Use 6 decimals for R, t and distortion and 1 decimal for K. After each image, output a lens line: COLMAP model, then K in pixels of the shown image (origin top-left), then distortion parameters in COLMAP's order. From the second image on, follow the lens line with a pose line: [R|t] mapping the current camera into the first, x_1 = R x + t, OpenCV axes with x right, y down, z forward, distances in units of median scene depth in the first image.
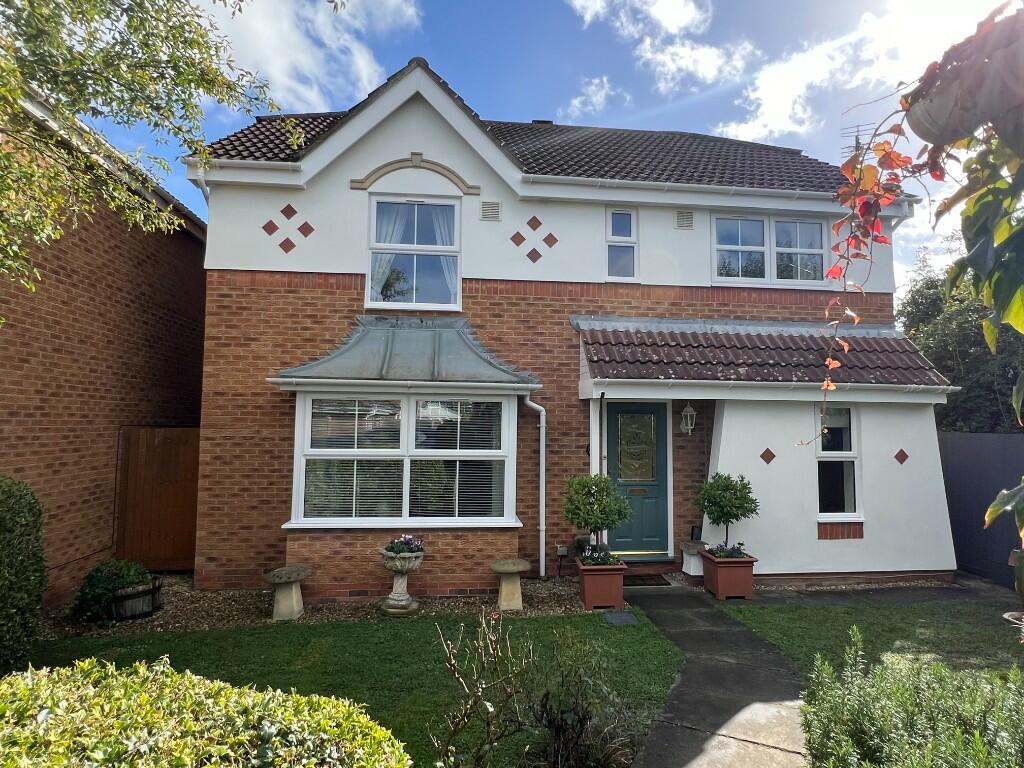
lens RADIAL K [[580.2, 0, 512.0], [0, 580.2, 384.0], [0, 0, 1]] dist [-0.002332, -0.000689]
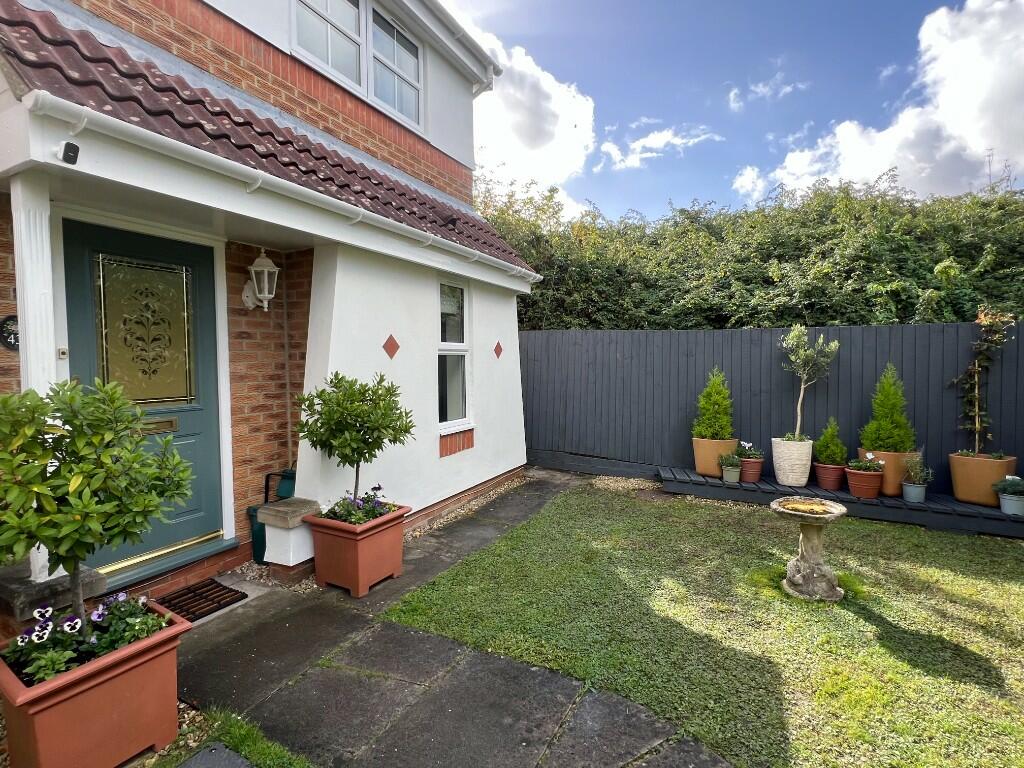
lens RADIAL K [[498.0, 0, 507.3], [0, 498.0, 378.4], [0, 0, 1]] dist [-0.000326, -0.000891]
pose [[0.570475, -0.047259, 0.819954, 0.051558], [-0.036318, 0.995915, 0.082668, 0.105281], [-0.820511, -0.076939, 0.566429, 0.552588]]
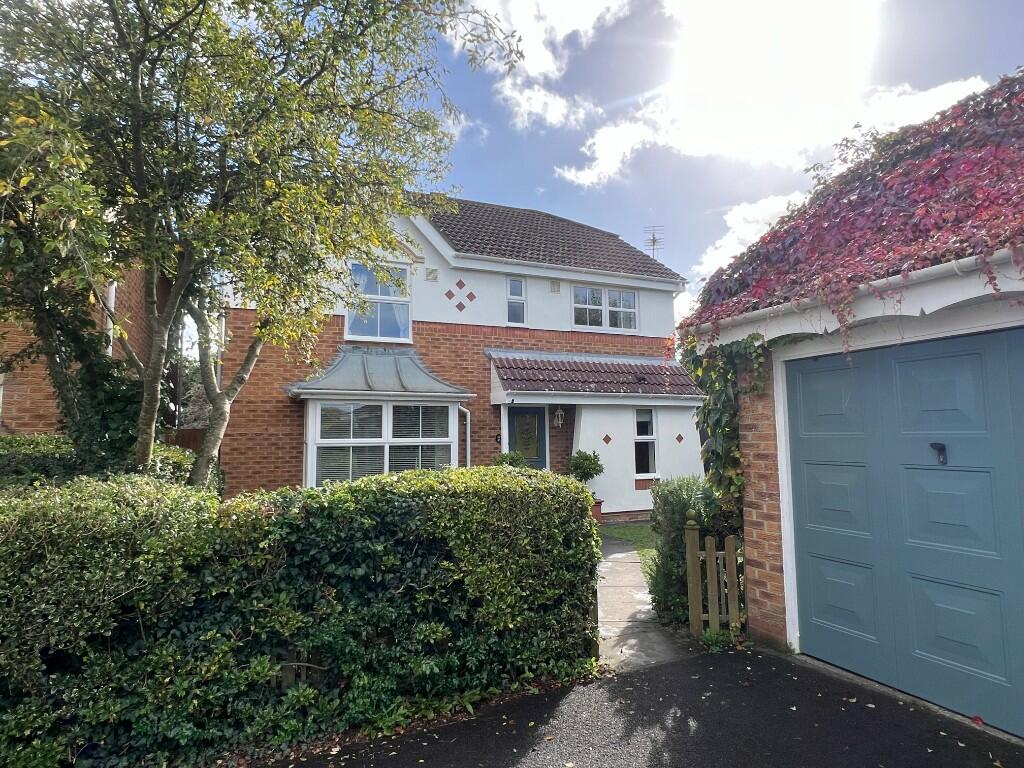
lens RADIAL K [[580.2, 0, 512.0], [0, 580.2, 384.0], [0, 0, 1]] dist [-0.002332, -0.000689]
pose [[0.953428, 0.005531, 0.301570, -0.283983], [0.002234, 0.999675, -0.025397, 0.011399], [-0.301612, 0.024888, 0.953106, -0.437769]]
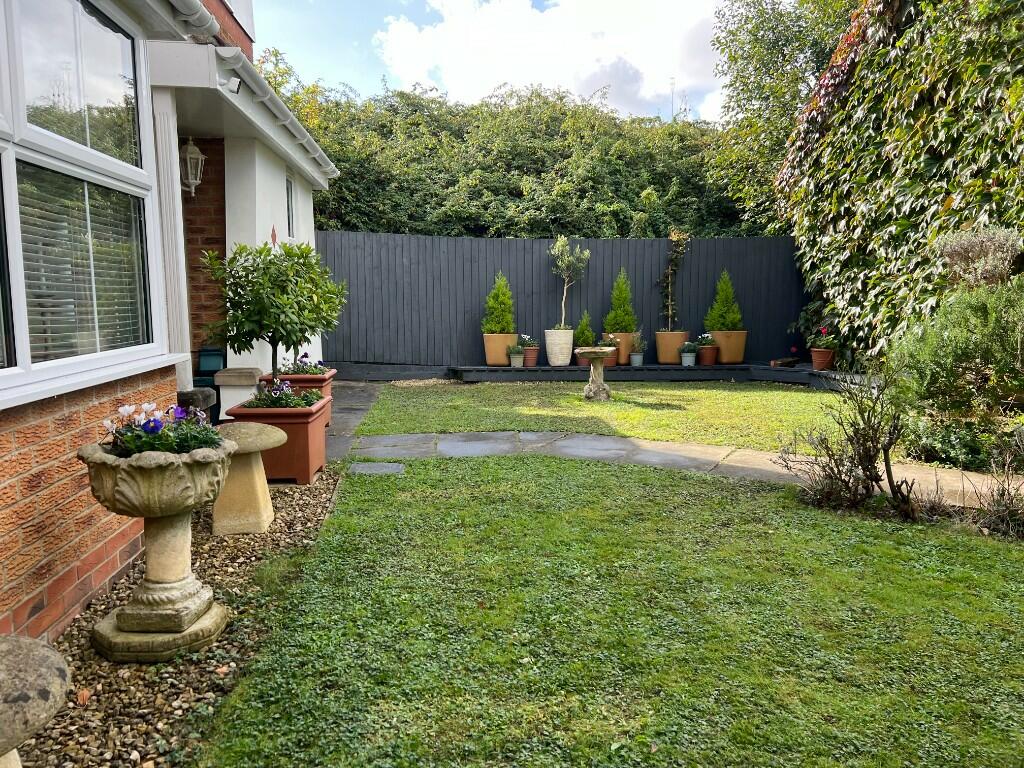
lens RADIAL K [[785.6, 0, 512.0], [0, 785.6, 384.0], [0, 0, 1]] dist [0.080447, -0.005757]
pose [[0.029449, -0.130988, 0.990946, -0.514481], [-0.060050, 0.989354, 0.132562, 0.150172], [-0.997761, -0.063411, 0.021270, 0.659054]]
